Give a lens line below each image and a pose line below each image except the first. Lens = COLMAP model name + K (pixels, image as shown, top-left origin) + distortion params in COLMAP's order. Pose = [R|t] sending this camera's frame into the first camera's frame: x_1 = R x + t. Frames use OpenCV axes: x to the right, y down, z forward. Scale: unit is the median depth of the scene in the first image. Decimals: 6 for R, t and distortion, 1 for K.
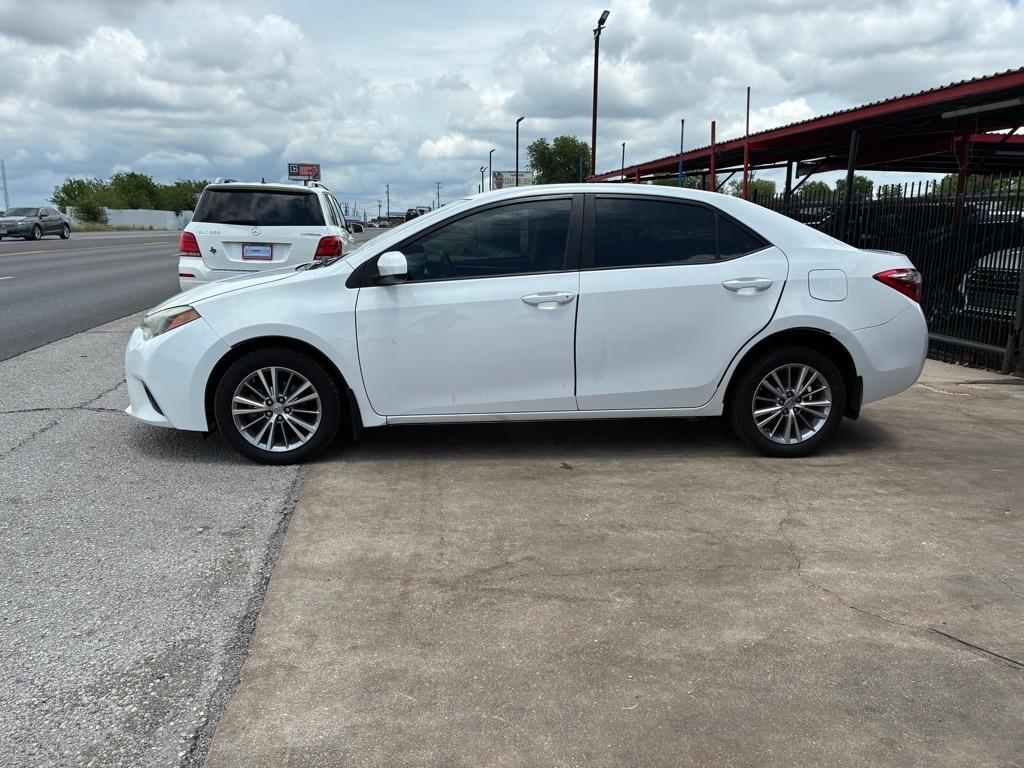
lens RADIAL K [[776.5, 0, 507.8], [0, 776.5, 393.4], [0, 0, 1]] dist [0.055853, -0.074979]
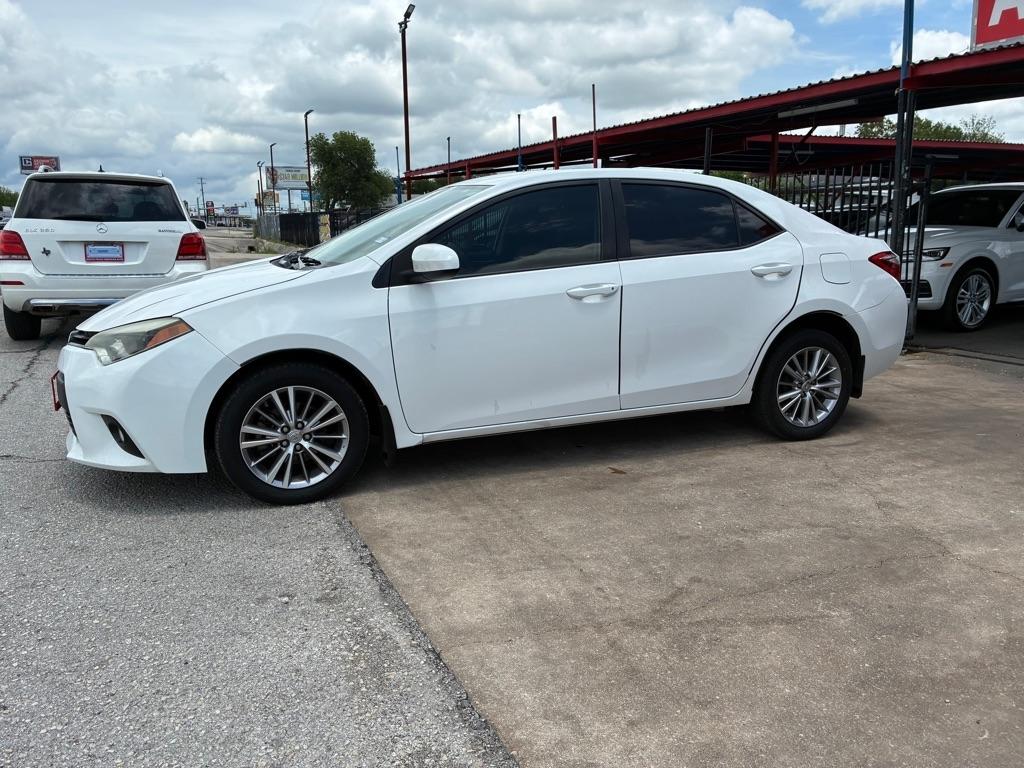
lens RADIAL K [[776.5, 0, 510.8], [0, 776.5, 378.4], [0, 0, 1]] dist [0.055853, -0.074979]
pose [[0.958737, -0.067199, 0.276239, -0.293179], [0.071191, 0.997453, -0.004435, -0.021050], [-0.275238, 0.023918, 0.961079, 0.139238]]
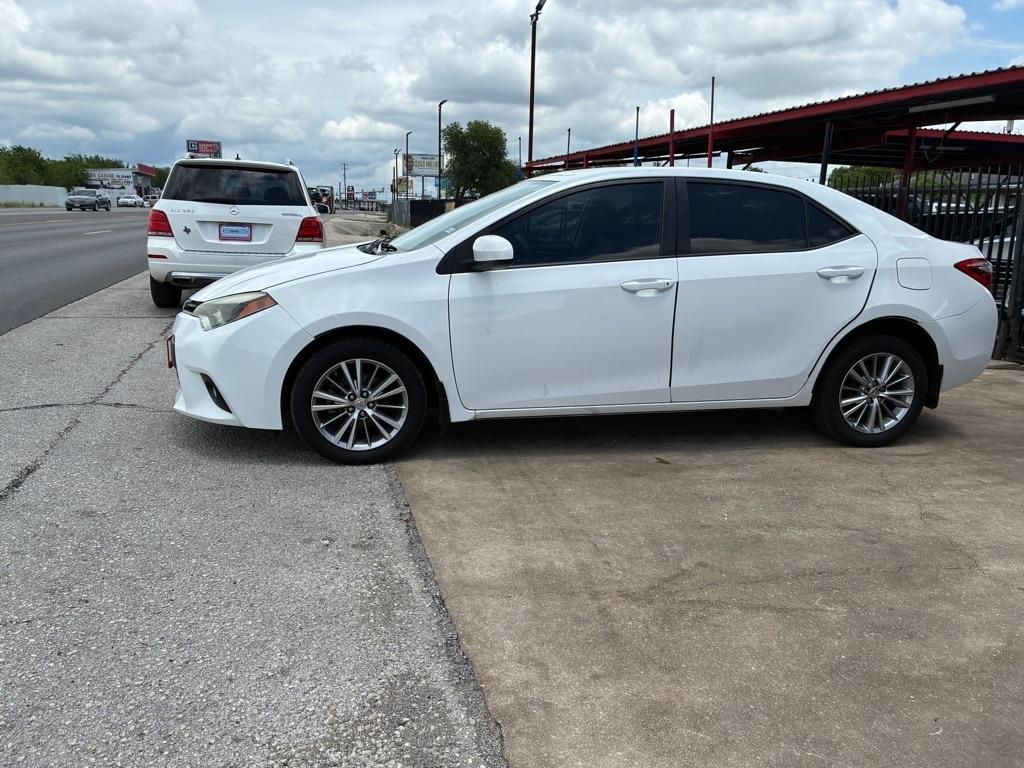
lens RADIAL K [[776.5, 0, 496.1], [0, 776.5, 374.3], [0, 0, 1]] dist [0.055853, -0.074979]
pose [[0.994142, -0.006369, 0.107898, -0.228953], [0.006791, 0.999971, -0.003544, -0.010501], [-0.107872, 0.004256, 0.994156, 0.068427]]
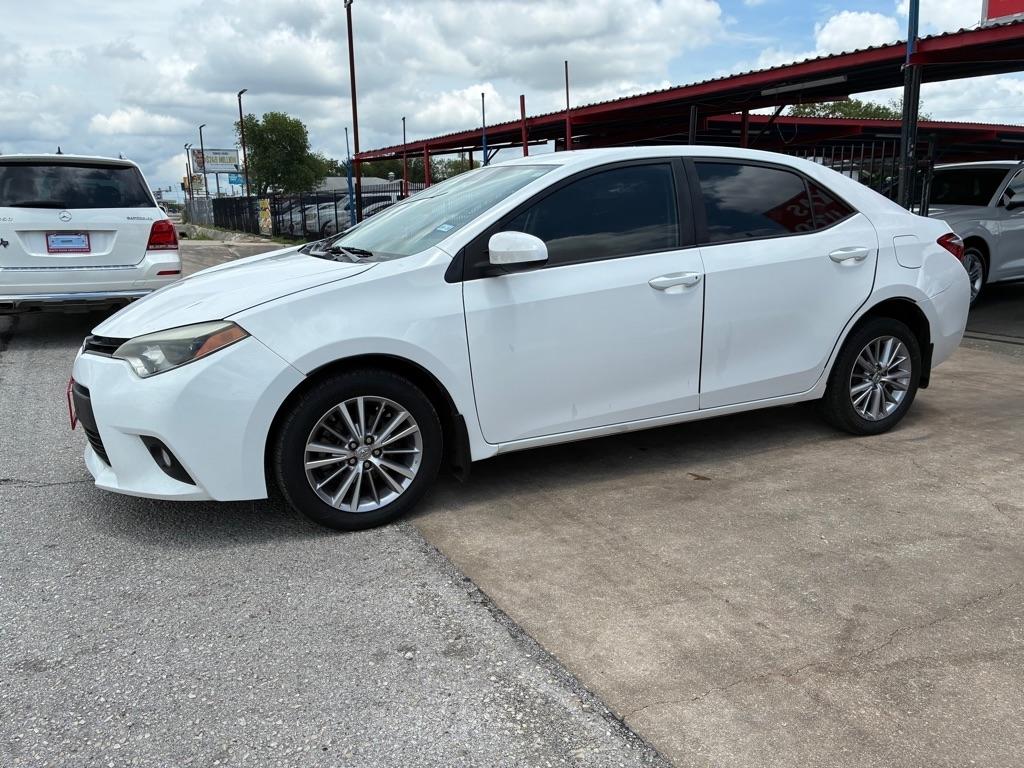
lens RADIAL K [[776.5, 0, 498.0], [0, 776.5, 380.0], [0, 0, 1]] dist [0.055853, -0.074979]
pose [[0.936525, -0.096130, 0.337164, -0.406106], [0.093425, 0.995330, 0.024280, -0.052501], [-0.337924, 0.008761, 0.941133, 0.268082]]
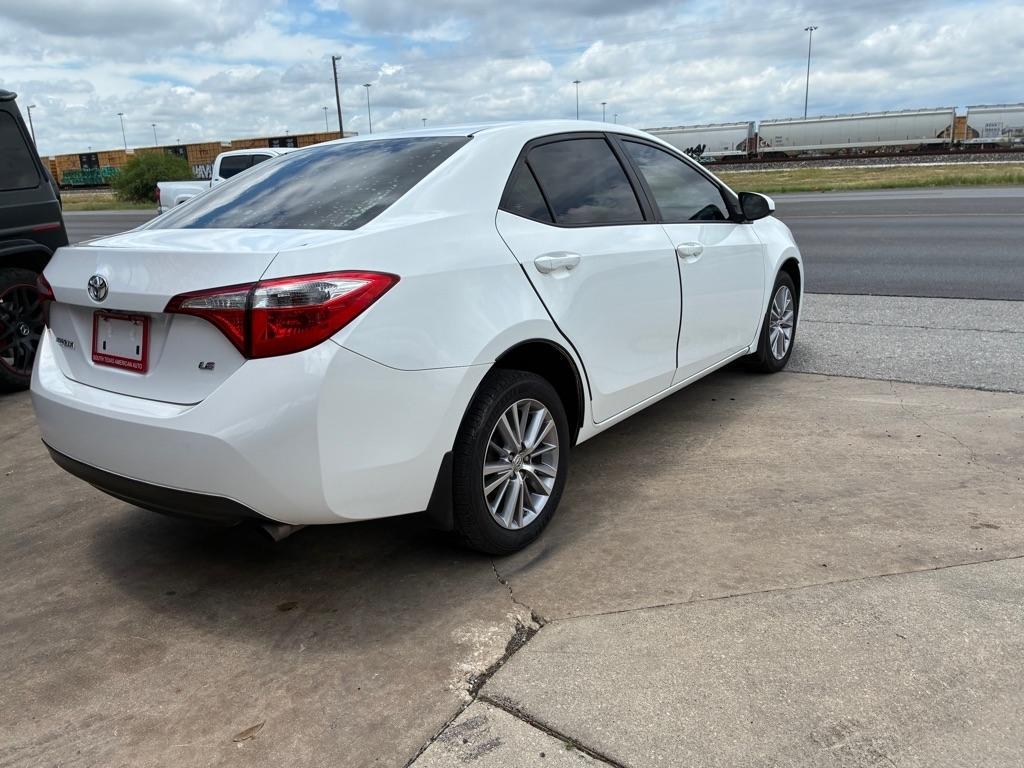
lens RADIAL K [[776.5, 0, 499.2], [0, 776.5, 383.5], [0, 0, 1]] dist [0.055853, -0.074979]
pose [[-0.667643, 0.219325, -0.711441, 0.788784], [-0.118663, 0.912053, 0.392528, -0.385373], [0.734963, 0.346491, -0.582900, 1.763429]]
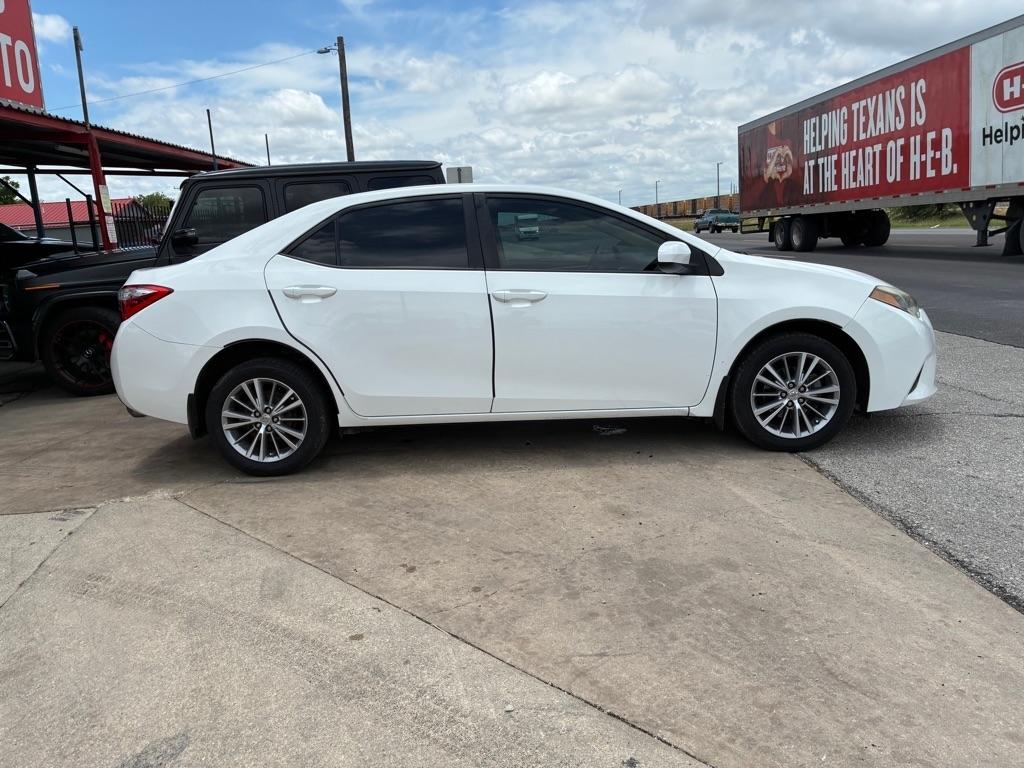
lens RADIAL K [[776.5, 0, 499.7], [0, 776.5, 383.0], [0, 0, 1]] dist [0.055853, -0.074979]
pose [[-0.992452, 0.025724, 0.119906, -0.073425], [0.071682, 0.915012, 0.397006, -0.486332], [-0.099503, 0.402605, -0.909950, 2.269530]]
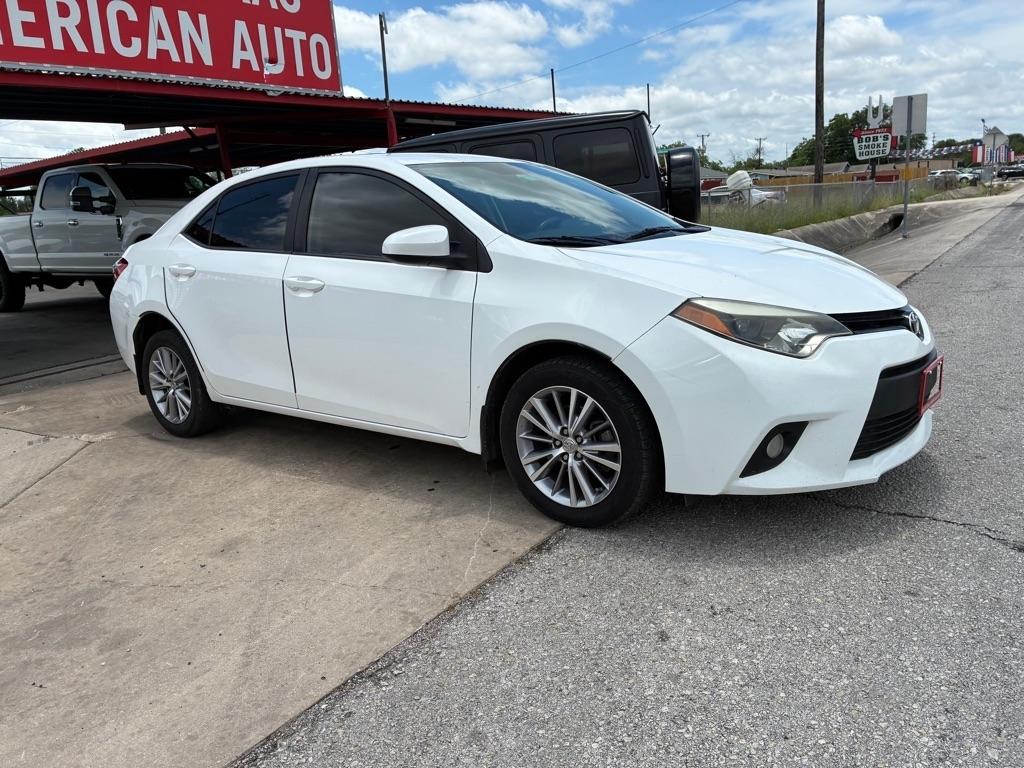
lens RADIAL K [[776.5, 0, 500.5], [0, 776.5, 376.4], [0, 0, 1]] dist [0.055853, -0.074979]
pose [[-0.722028, -0.097274, 0.684992, -0.726258], [0.216748, 0.908424, 0.357471, -0.373975], [-0.657036, 0.406575, -0.634823, 1.808262]]
